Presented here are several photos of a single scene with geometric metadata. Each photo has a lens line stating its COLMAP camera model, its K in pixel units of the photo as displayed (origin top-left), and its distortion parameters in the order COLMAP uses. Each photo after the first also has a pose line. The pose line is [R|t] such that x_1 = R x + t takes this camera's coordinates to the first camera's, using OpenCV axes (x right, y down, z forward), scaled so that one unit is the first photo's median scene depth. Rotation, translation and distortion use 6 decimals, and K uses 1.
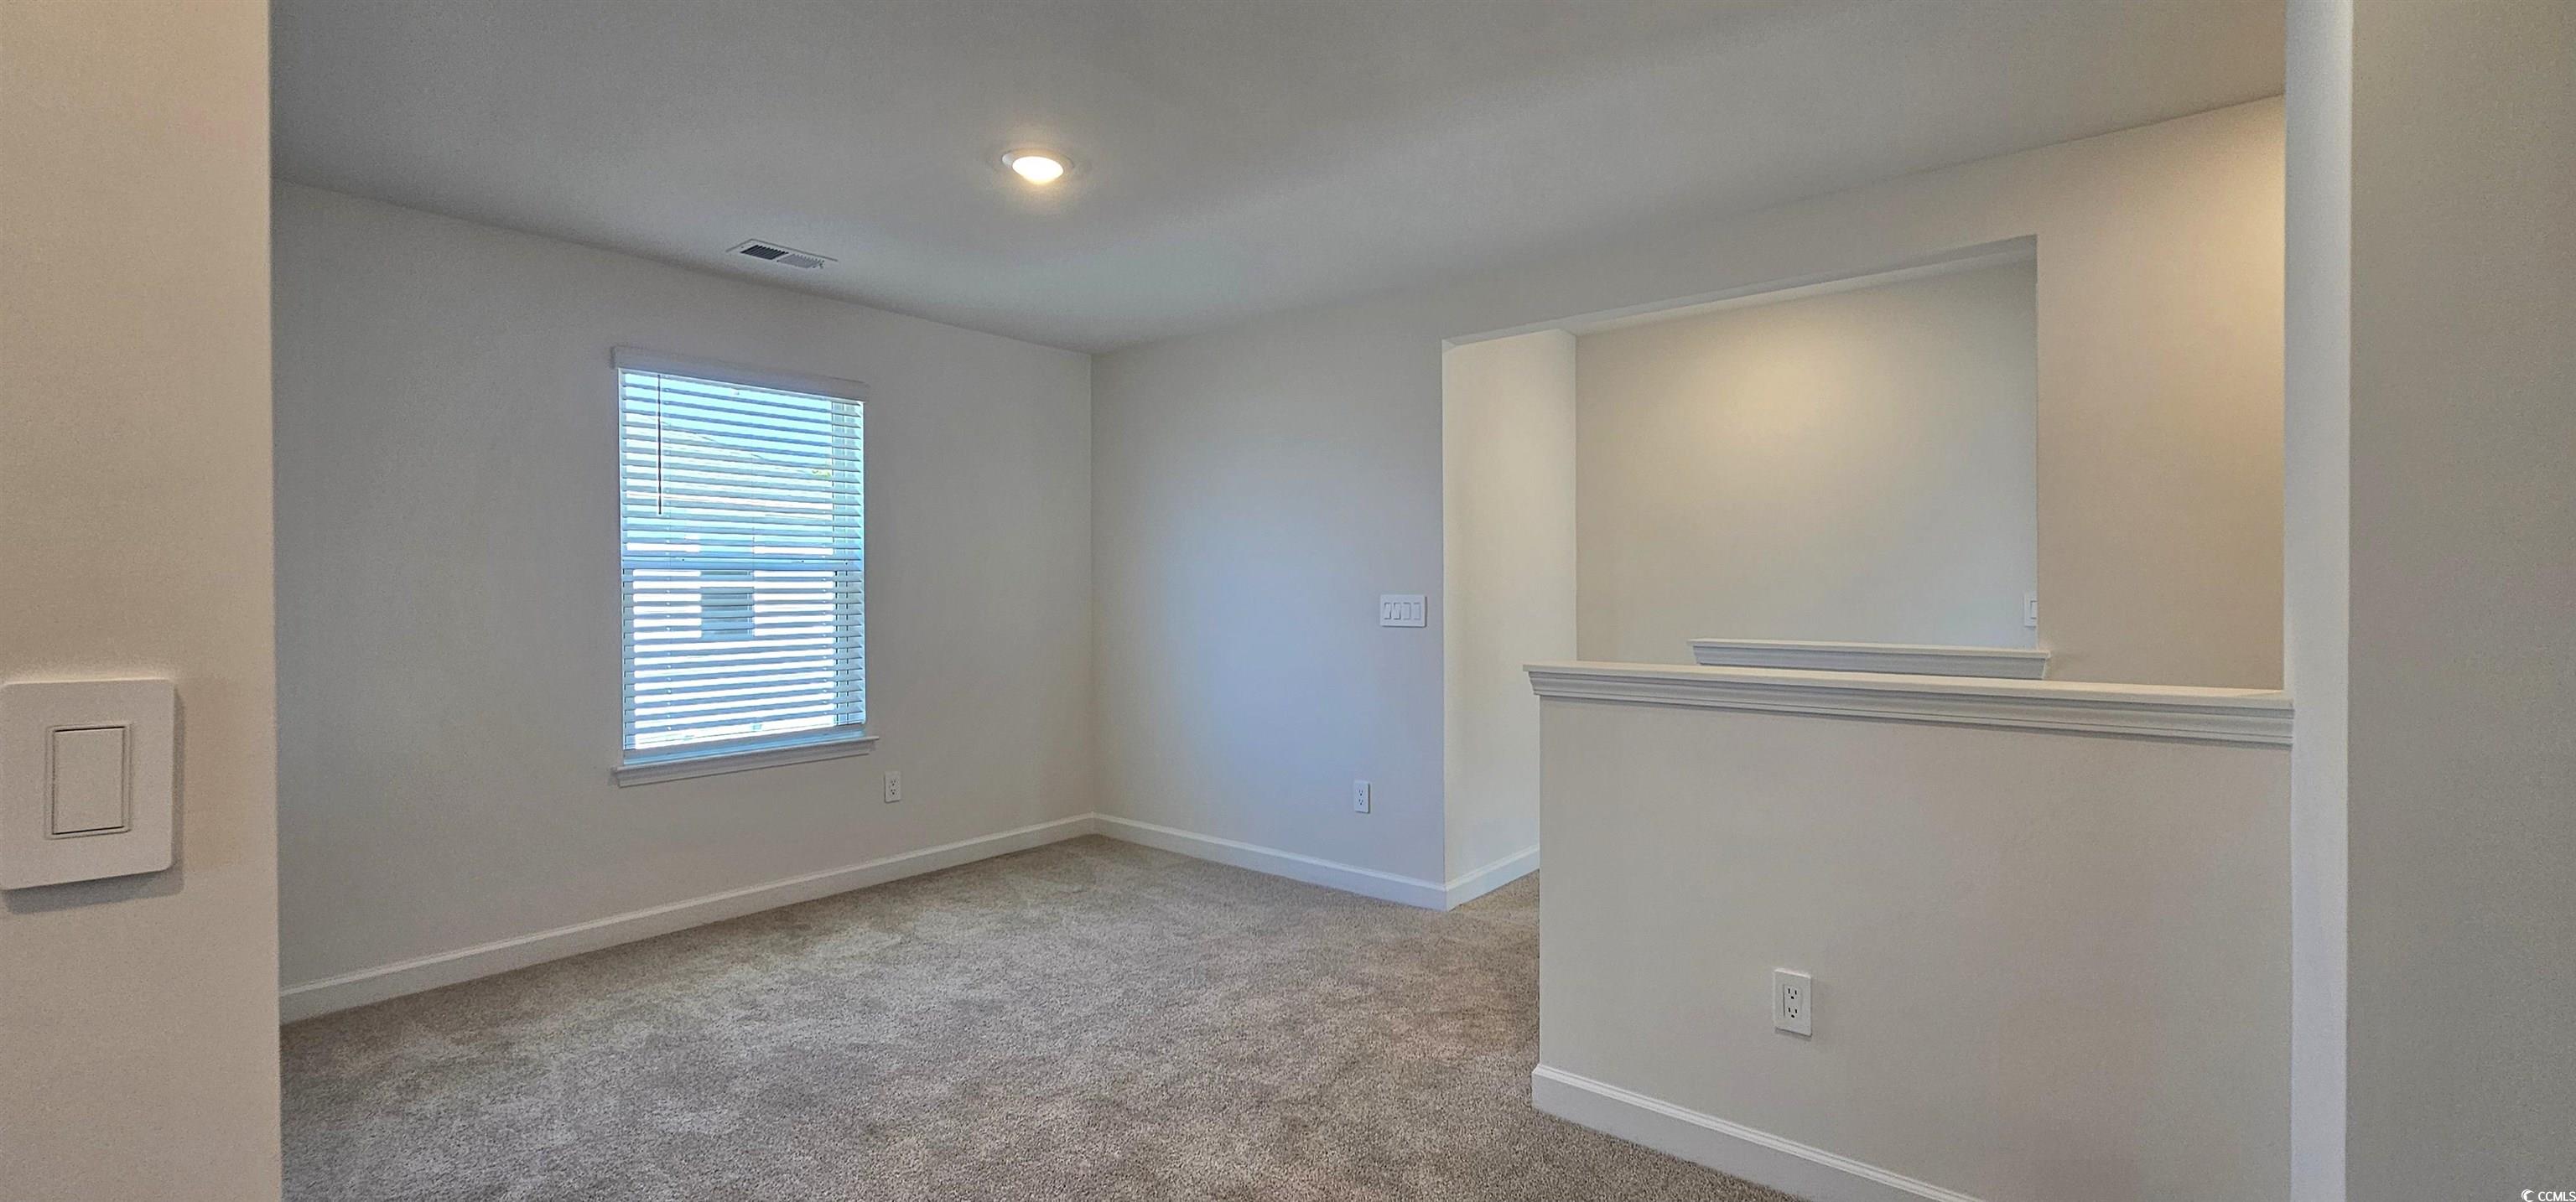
lens RADIAL K [[1049.3, 0, 1286.1], [0, 1049.3, 593.8], [0, 0, 1]] dist [0.000693, -0.001312]
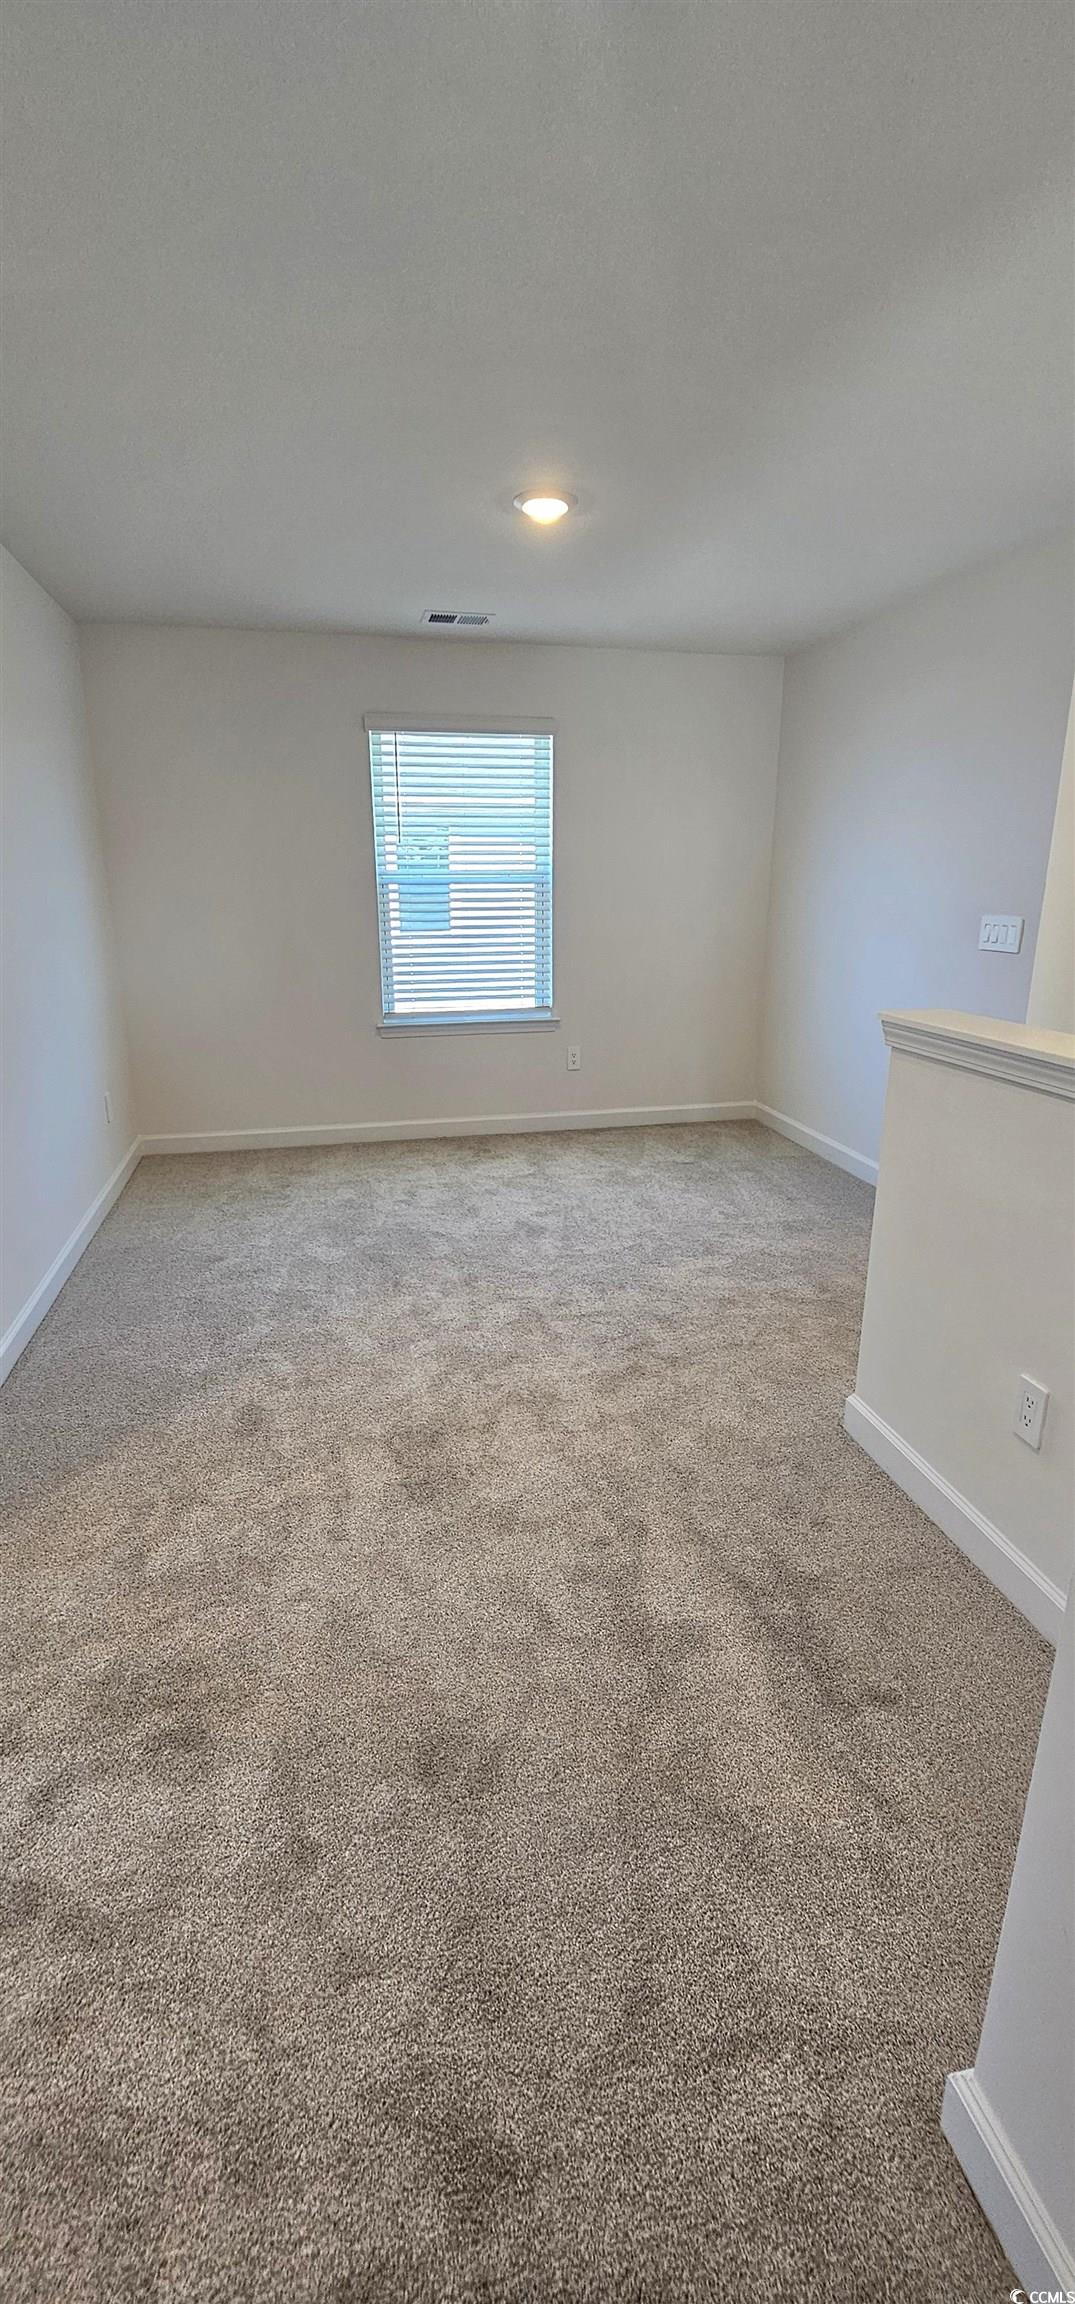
lens RADIAL K [[938.7, 0, 534.2], [0, 938.7, 1143.7], [0, 0, 1]] dist [0.000693, -0.001312]
pose [[0.789151, 0.169629, -0.590311, 0.336313], [-0.004928, 0.962824, 0.270086, -0.029598], [0.614179, -0.210230, 0.760649, 0.095911]]
